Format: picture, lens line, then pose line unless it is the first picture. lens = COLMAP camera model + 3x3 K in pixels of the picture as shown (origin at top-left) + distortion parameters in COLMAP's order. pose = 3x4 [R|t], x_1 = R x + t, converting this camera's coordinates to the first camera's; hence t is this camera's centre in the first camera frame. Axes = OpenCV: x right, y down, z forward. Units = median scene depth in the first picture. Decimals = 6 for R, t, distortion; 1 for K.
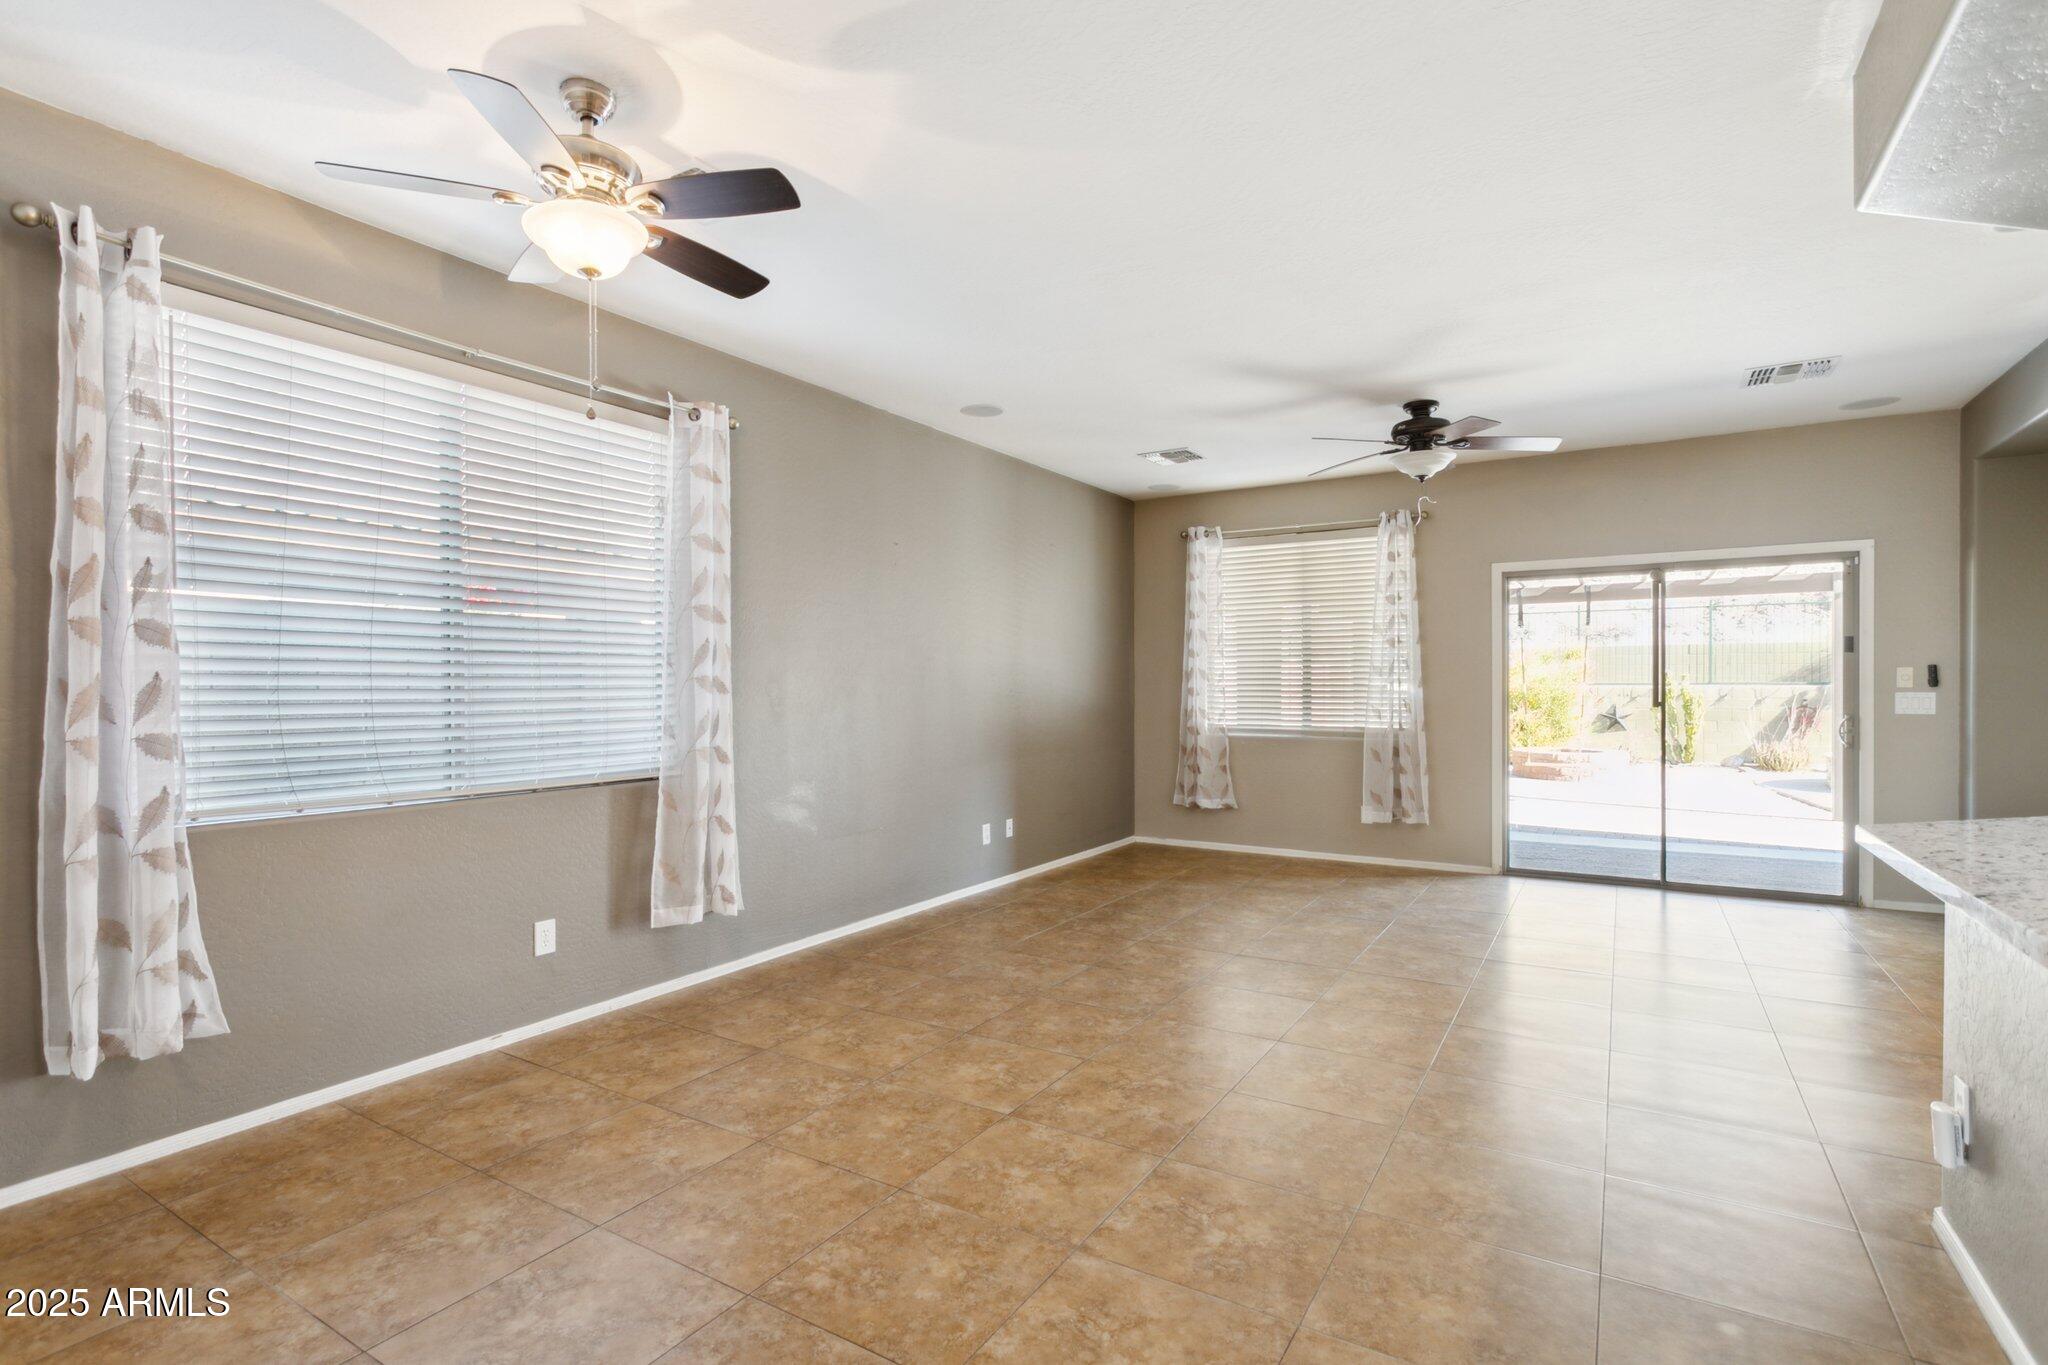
lens RADIAL K [[976.3, 0, 1008.1], [0, 976.3, 701.8], [0, 0, 1]] dist [0.006437, 0.000041]
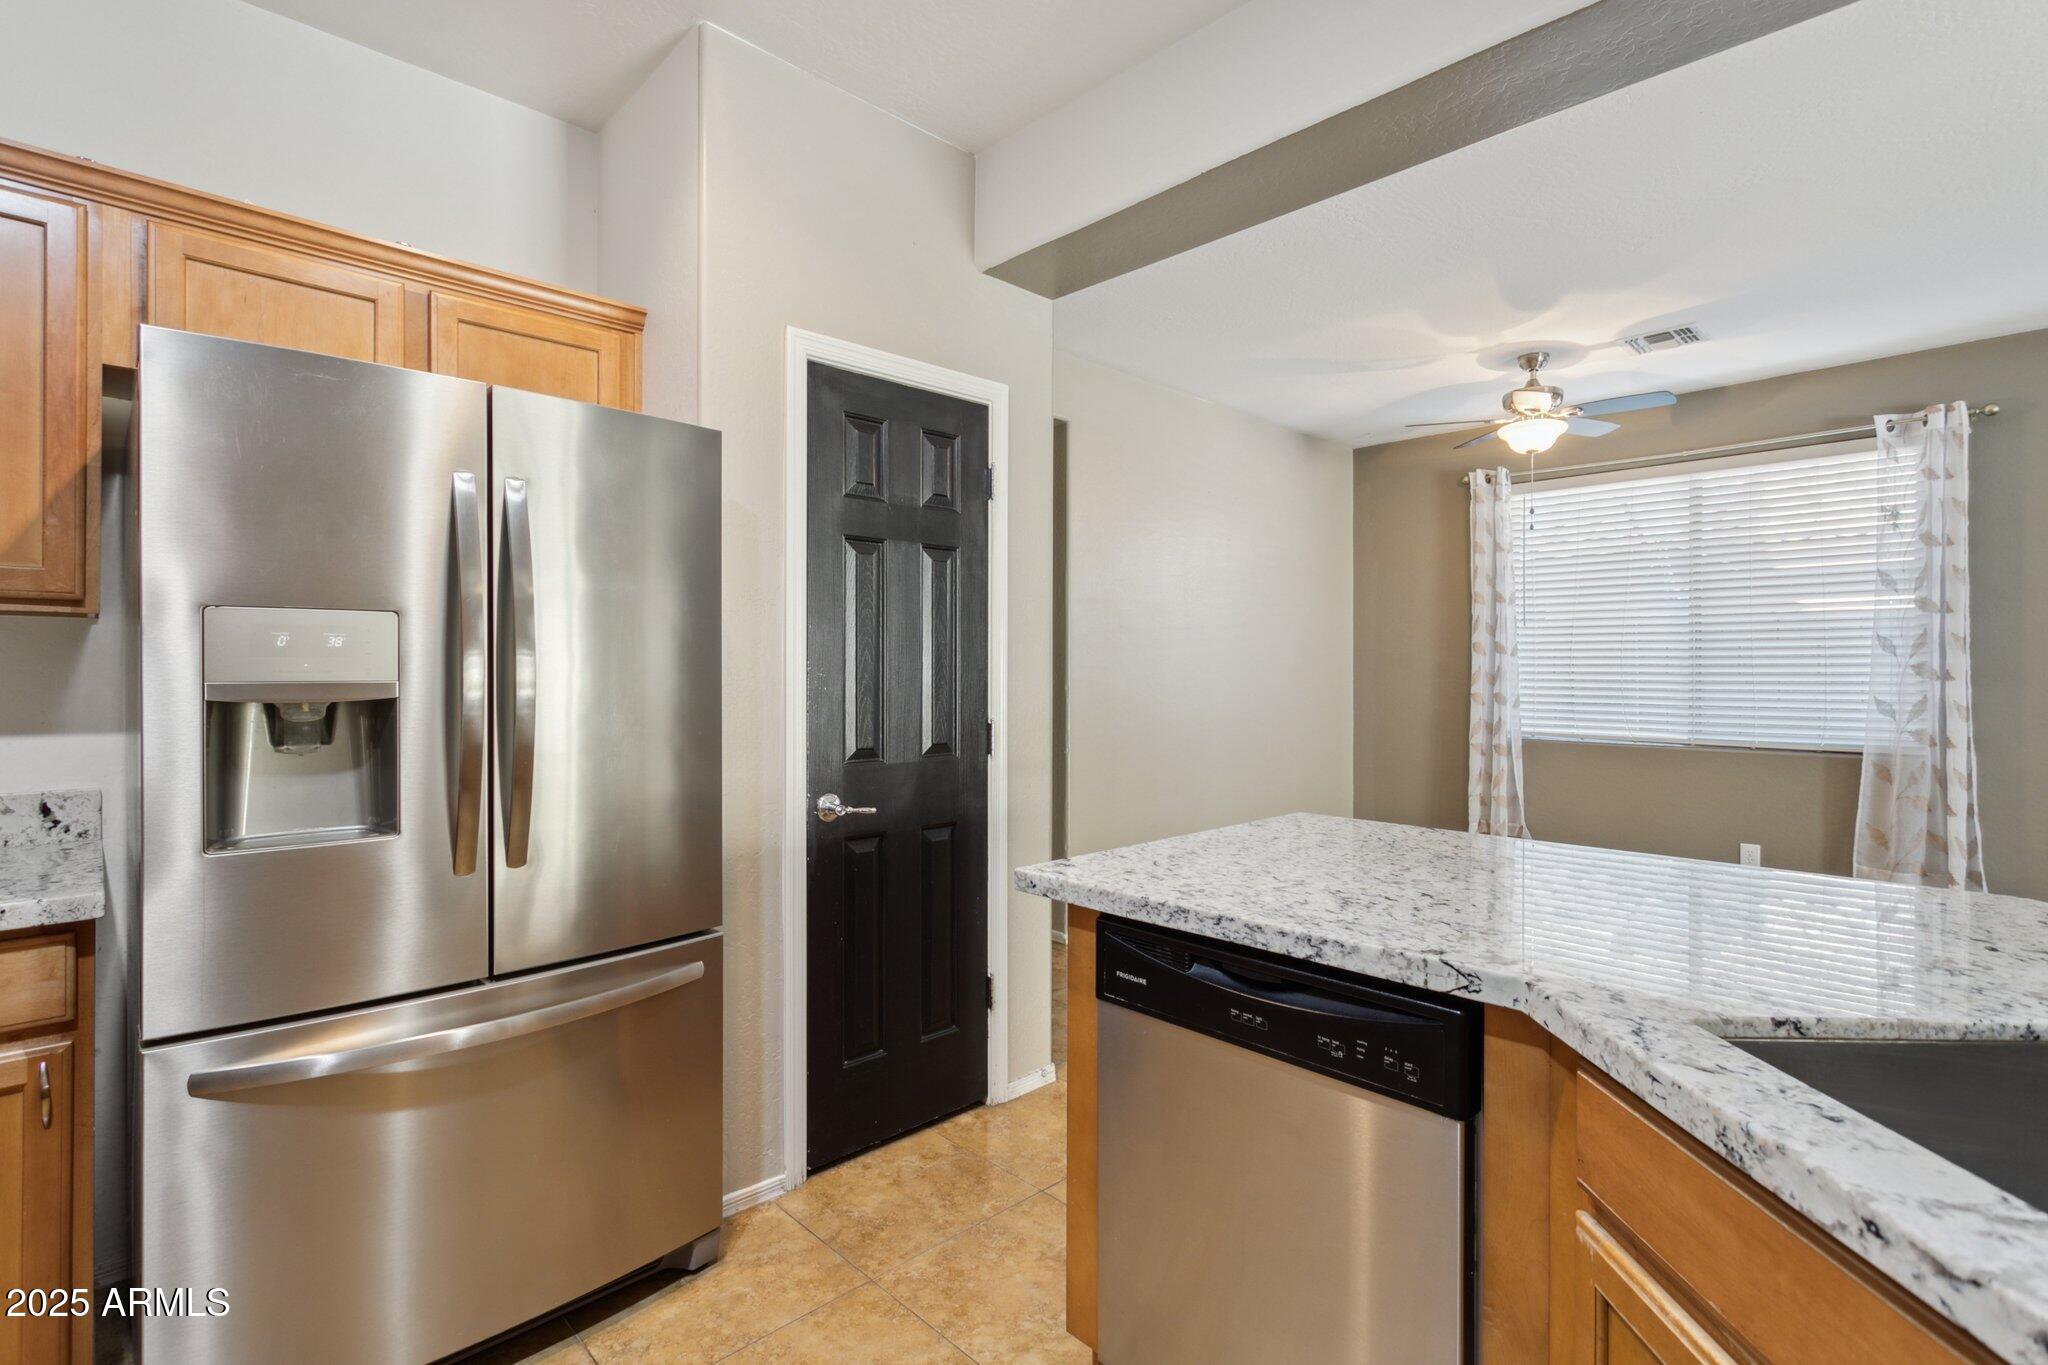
lens RADIAL K [[976.3, 0, 1028.7], [0, 976.3, 666.8], [0, 0, 1]] dist [0.006437, 0.000041]
pose [[-0.235282, -0.000777, -0.971927, 0.796932], [-0.019169, 0.999809, 0.003841, -0.006542], [0.971738, 0.019535, -0.235252, 0.248010]]
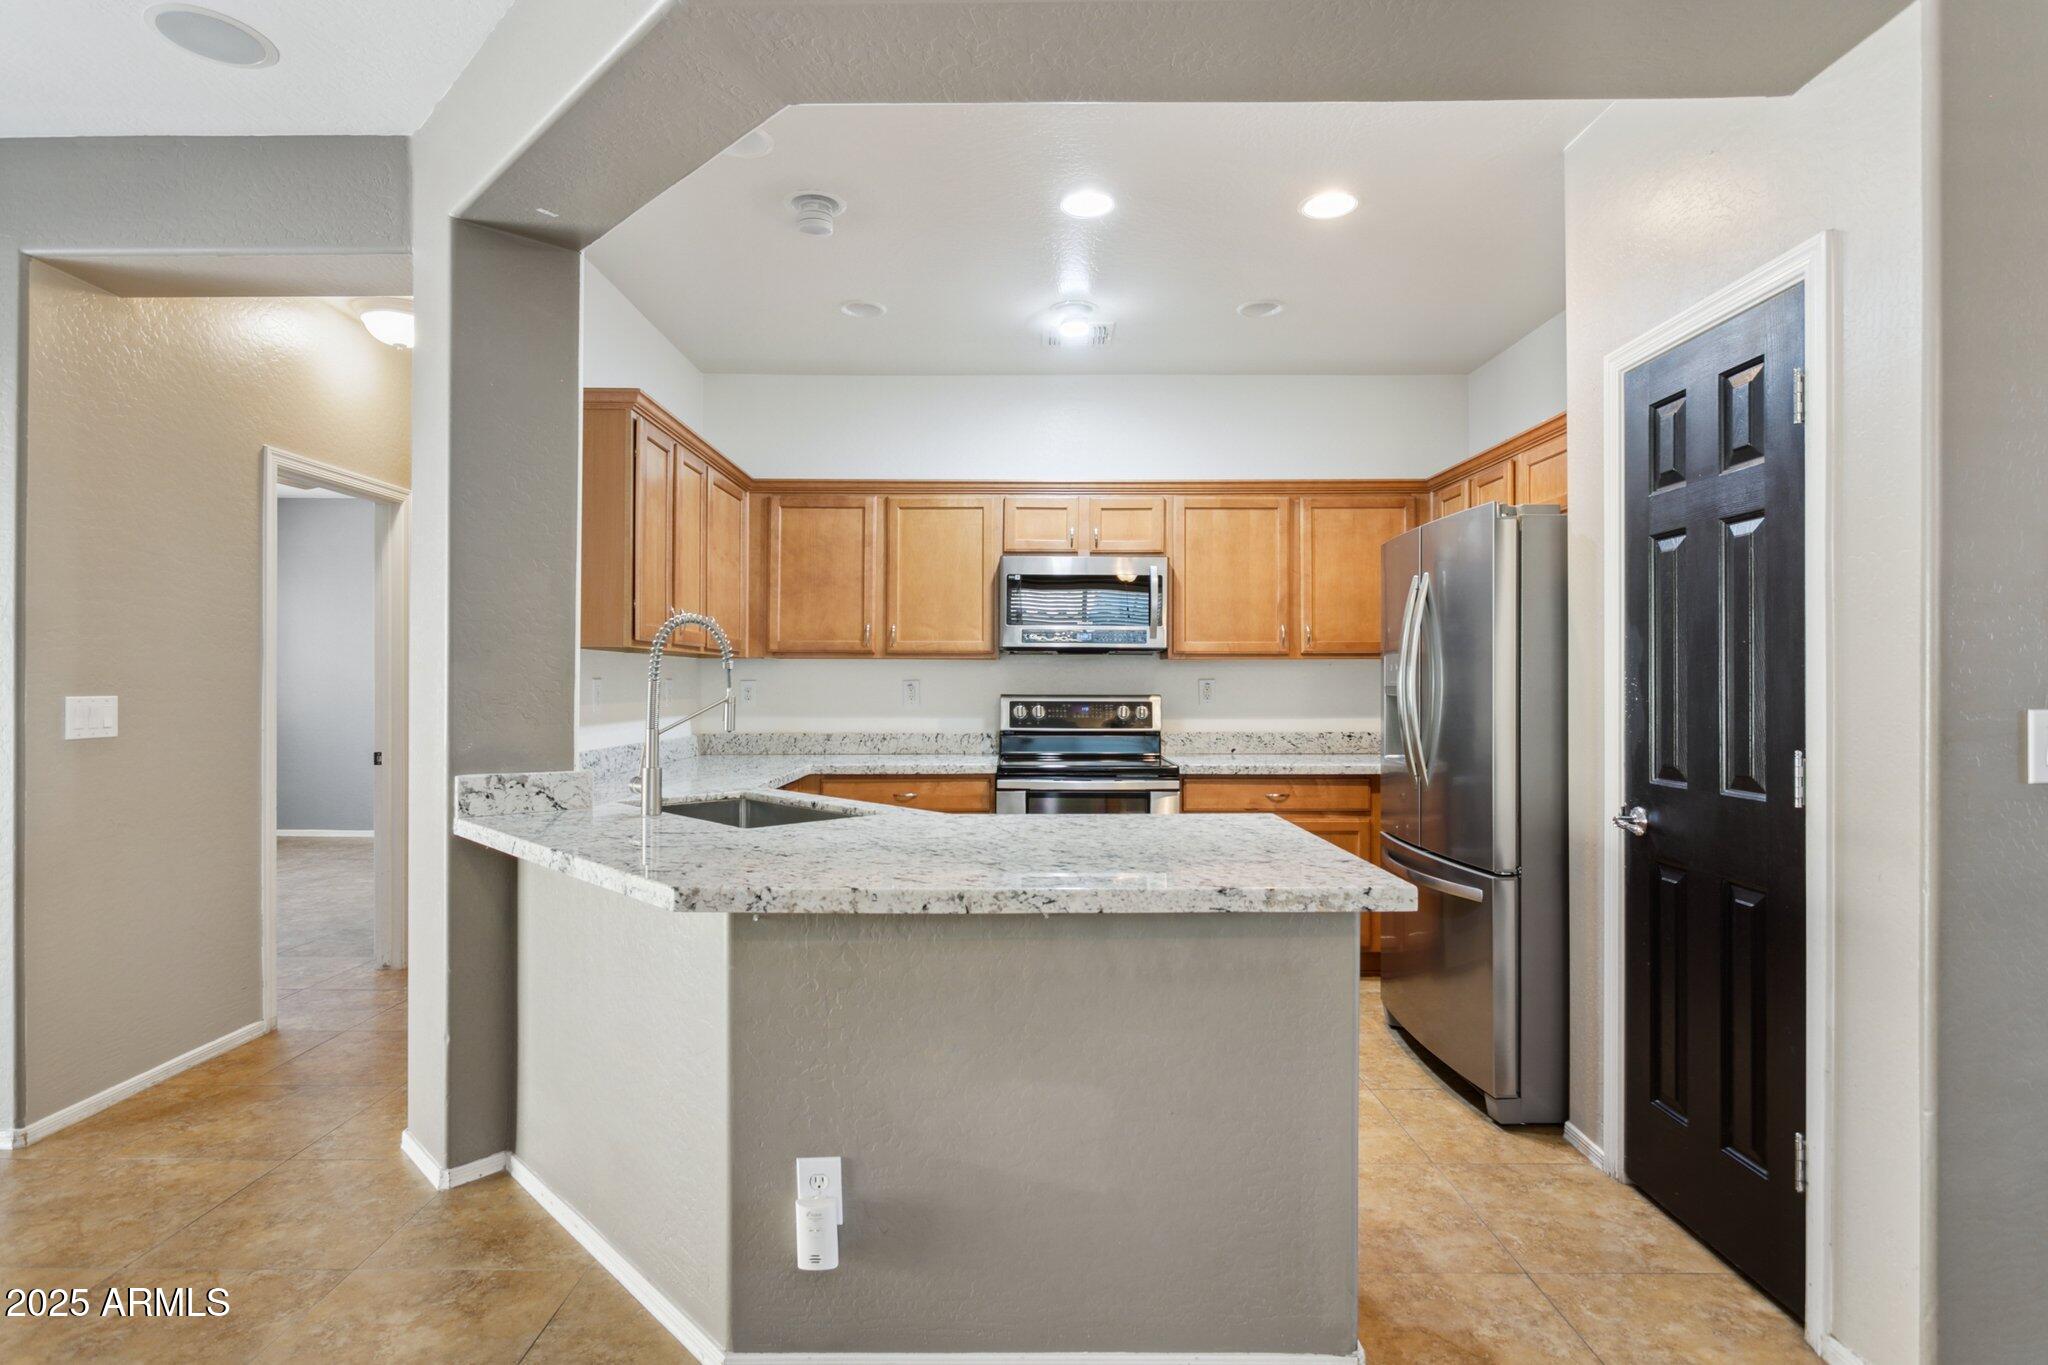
lens RADIAL K [[1030.7, 0, 1010.9], [0, 1030.7, 676.8], [0, 0, 1]] dist [-0.008174, 0.004483]
pose [[-0.526400, 0.008521, 0.850195, 0.062353], [0.017140, 0.999853, 0.000591, -0.008278], [-0.850064, 0.014884, -0.526468, 0.566533]]
